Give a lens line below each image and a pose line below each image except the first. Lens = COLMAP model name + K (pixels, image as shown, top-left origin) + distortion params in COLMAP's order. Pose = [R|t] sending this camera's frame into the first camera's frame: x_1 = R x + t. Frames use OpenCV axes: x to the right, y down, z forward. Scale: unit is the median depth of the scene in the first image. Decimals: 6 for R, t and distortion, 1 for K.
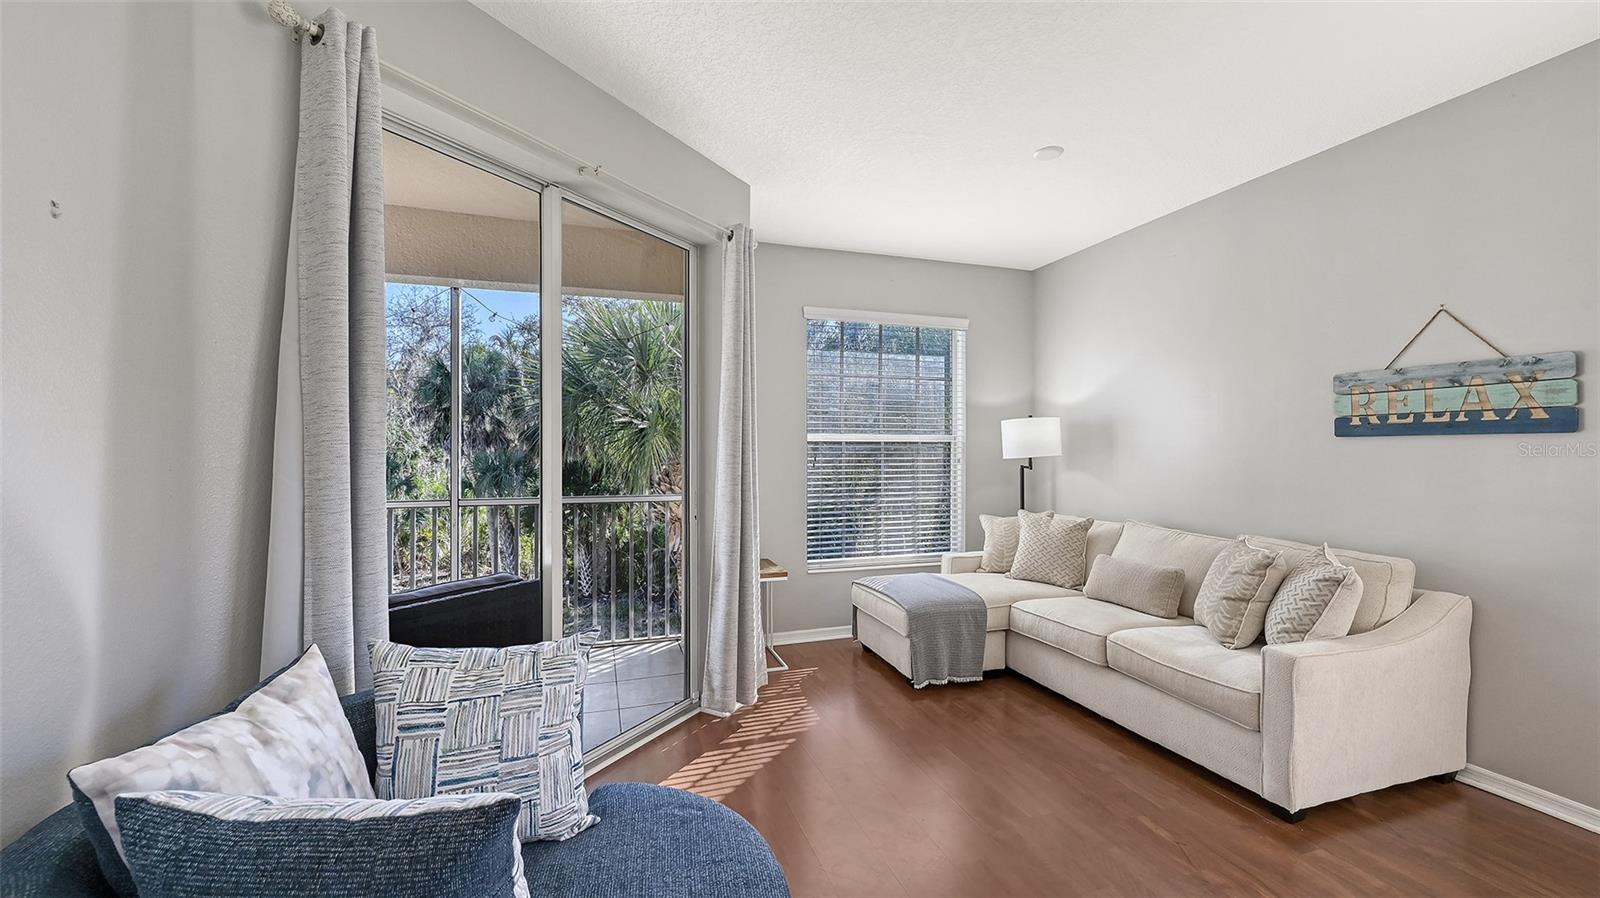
lens RADIAL K [[636.9, 0, 814.9], [0, 636.9, 444.6], [0, 0, 1]] dist [-0.000483, -0.000393]
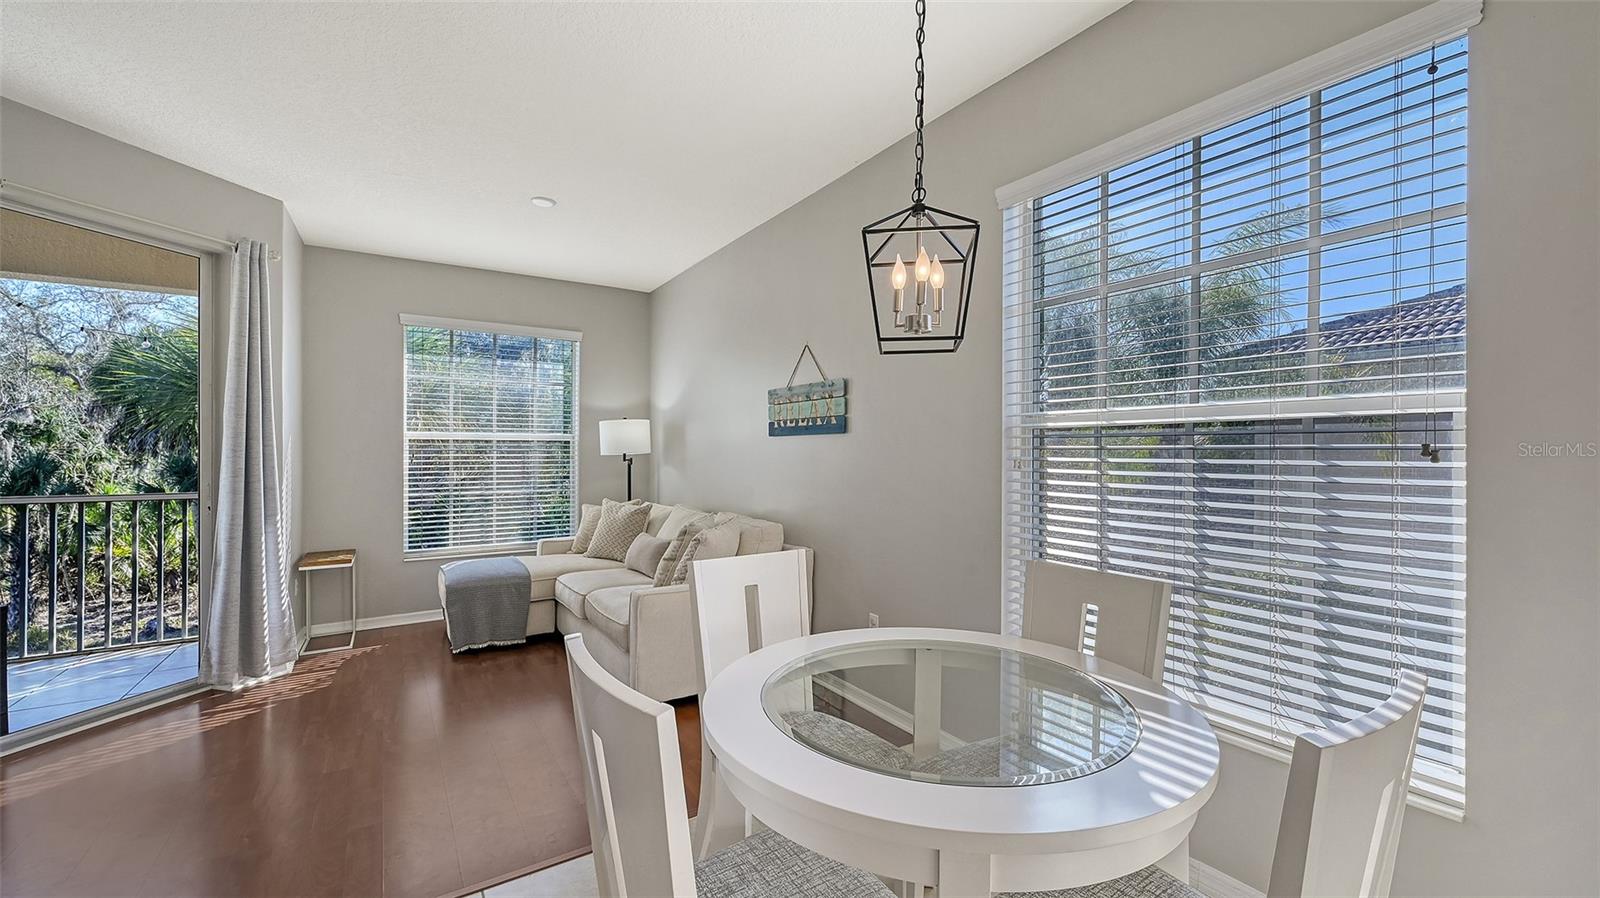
lens RADIAL K [[636.9, 0, 801.4], [0, 636.9, 447.3], [0, 0, 1]] dist [-0.000483, -0.000393]
pose [[0.968258, 0.002954, 0.249935, 0.476654], [-0.003135, 0.999995, 0.000325, 0.008752], [-0.249933, -0.001098, 0.968263, -0.268038]]
